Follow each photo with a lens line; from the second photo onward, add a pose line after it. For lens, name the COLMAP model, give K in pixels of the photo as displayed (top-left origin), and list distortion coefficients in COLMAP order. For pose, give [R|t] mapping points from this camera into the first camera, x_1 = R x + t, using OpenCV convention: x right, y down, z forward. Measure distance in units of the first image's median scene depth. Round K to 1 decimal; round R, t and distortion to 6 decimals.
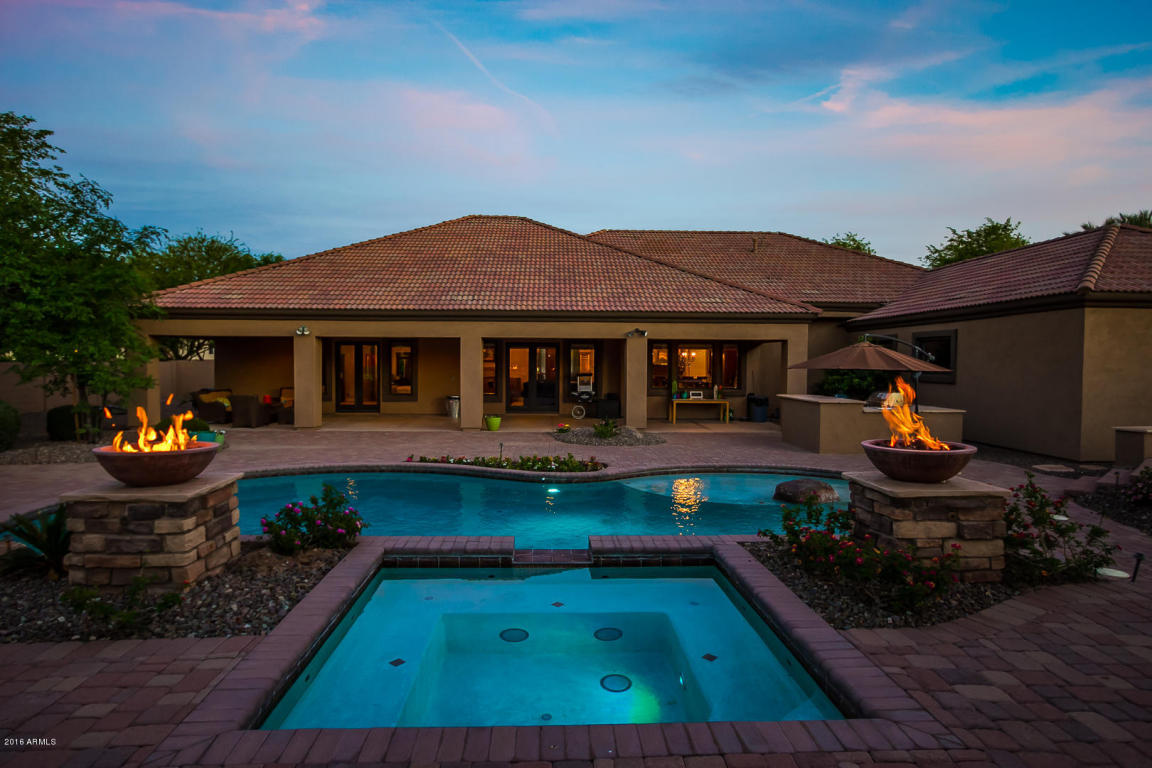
lens RADIAL K [[665.6, 0, 568.7], [0, 665.6, 385.7], [0, 0, 1]] dist [-0.011801, 0.000157]
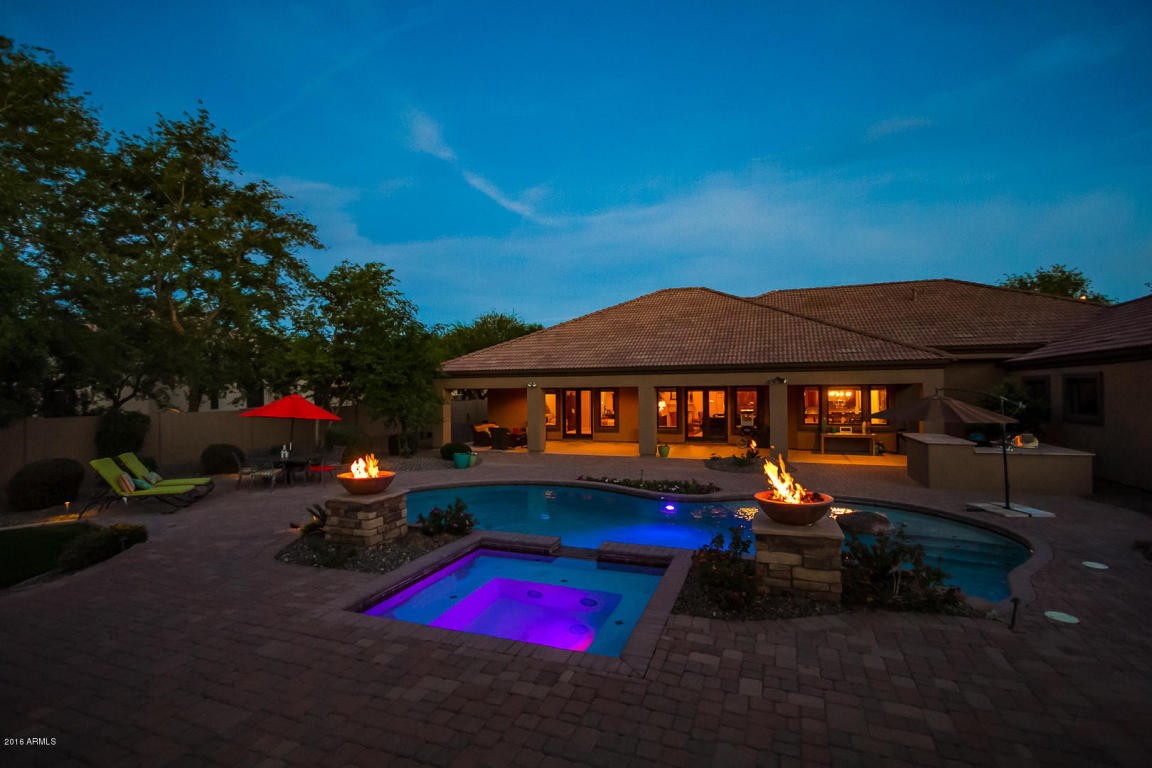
lens RADIAL K [[537.5, 0, 568.8], [0, 537.5, 382.9], [0, 0, 1]] dist [-0.013991, 0.000141]
pose [[0.921250, -0.020544, -0.388429, 0.467326], [0.000066, 0.998613, -0.052658, -0.080551], [0.388972, 0.048486, 0.919973, -0.208960]]
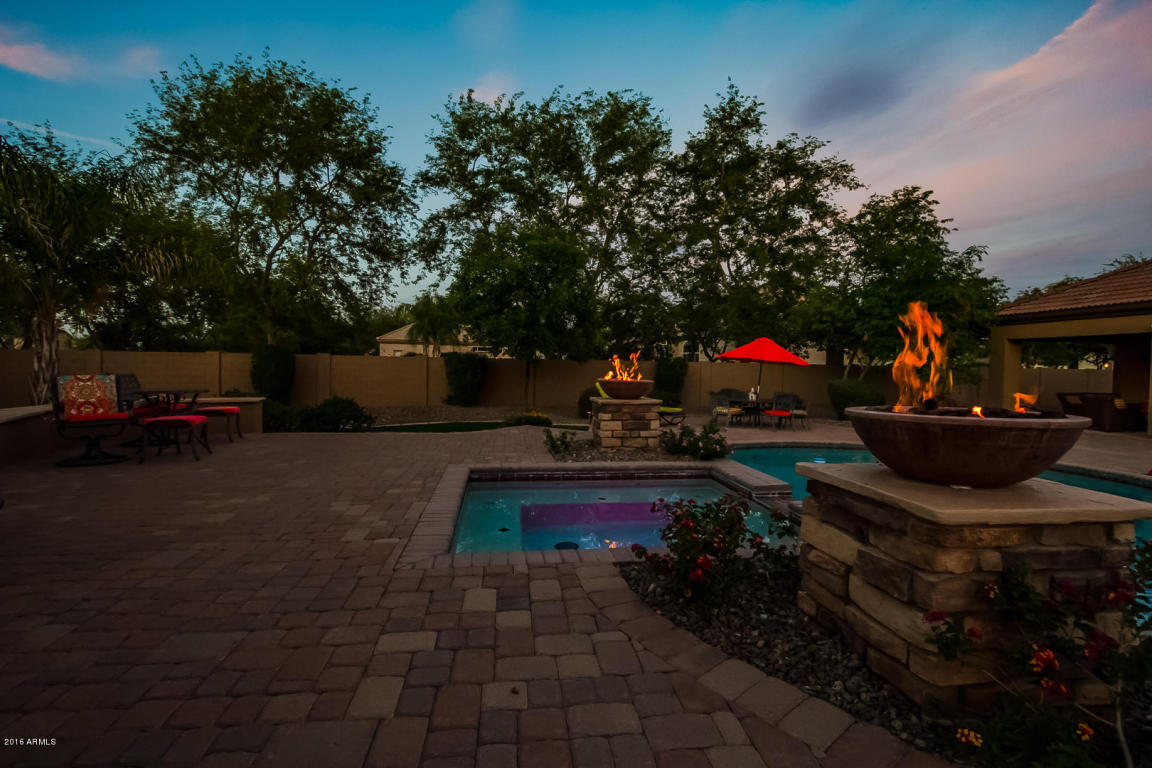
lens RADIAL K [[548.8, 0, 575.7], [0, 548.8, 390.4], [0, 0, 1]] dist [-0.014916, 0.000383]
pose [[0.092987, 0.035902, -0.995020, 0.802818], [-0.049958, 0.998259, 0.031351, 0.064608], [0.994413, 0.046794, 0.094619, 0.582331]]
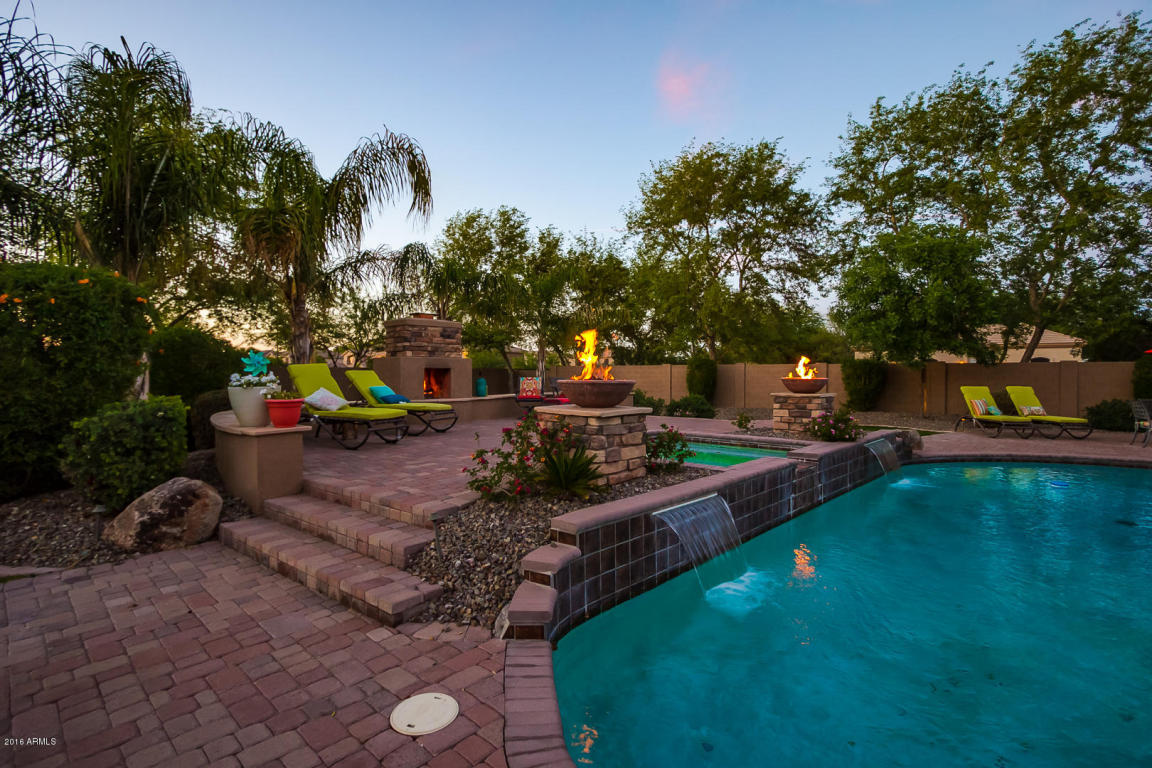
lens RADIAL K [[562.8, 0, 578.1], [0, 562.8, 381.1], [0, 0, 1]] dist [-0.015335, 0.000223]
pose [[-0.707278, 0.002749, -0.706930, 1.165325], [-0.030232, 0.998960, 0.034131, 0.047439], [0.706289, 0.045512, -0.706459, 1.539821]]
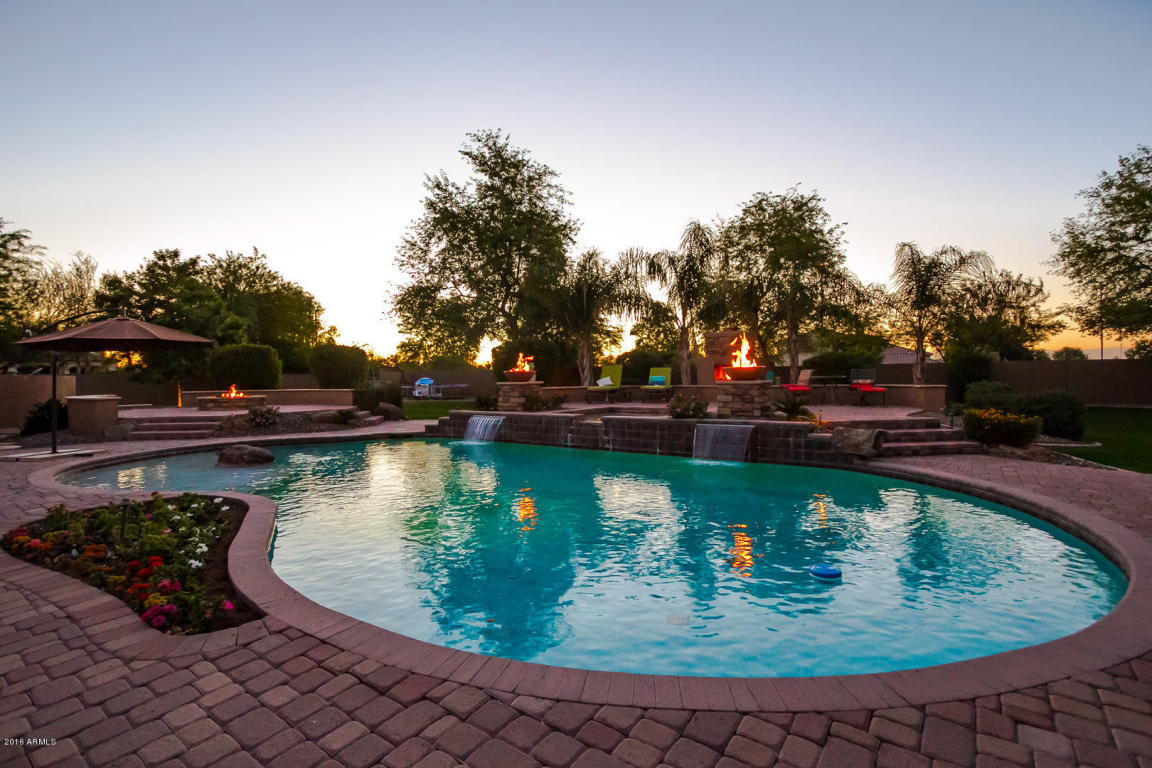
lens RADIAL K [[542.0, 0, 575.7], [0, 542.0, 384.9], [0, 0, 1]] dist [-0.014896, 0.000476]
pose [[-0.786620, -0.005175, 0.617416, -1.170517], [0.028453, 0.998599, 0.044620, 0.040220], [-0.616782, 0.052666, -0.785370, 2.561058]]
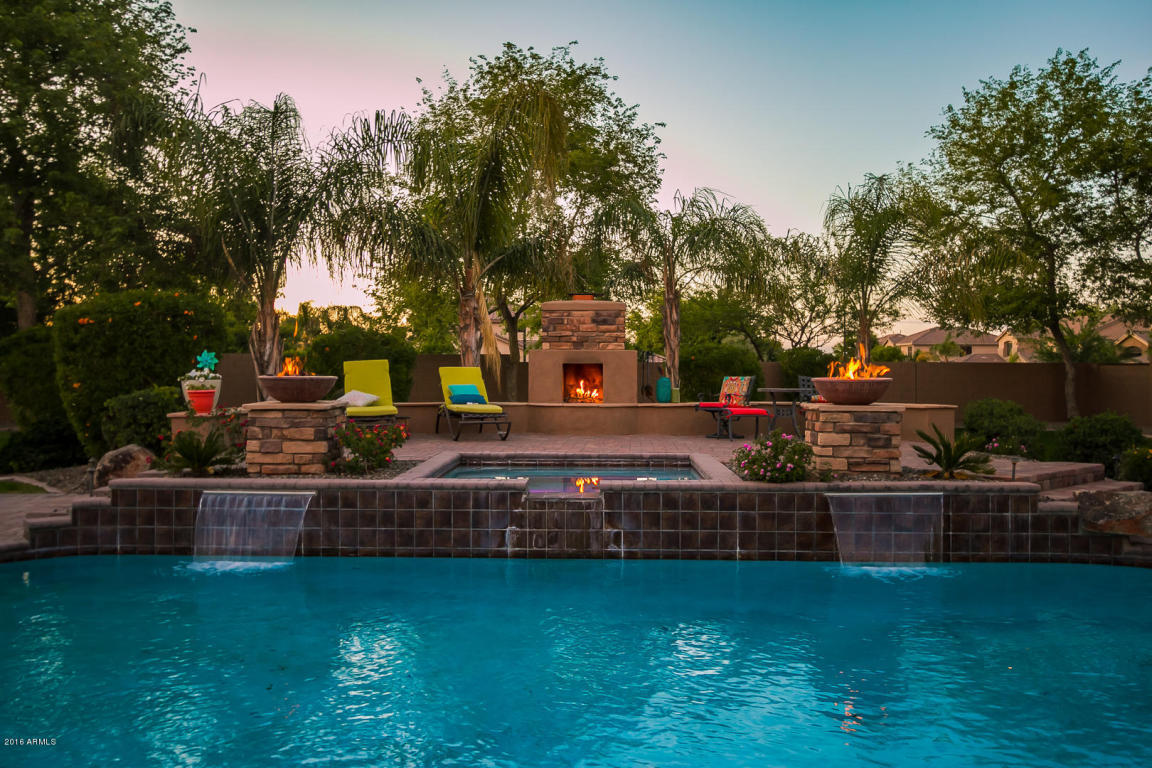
lens RADIAL K [[1002.5, 0, 576.0], [0, 1002.5, 384.0], [0, 0, 1]] dist [-0.001249, 0.005788]
pose [[-0.996656, -0.009652, 0.081138, -0.174186], [-0.005739, 0.998815, 0.048326, 0.004447], [-0.081508, 0.047699, -0.995531, 2.594852]]
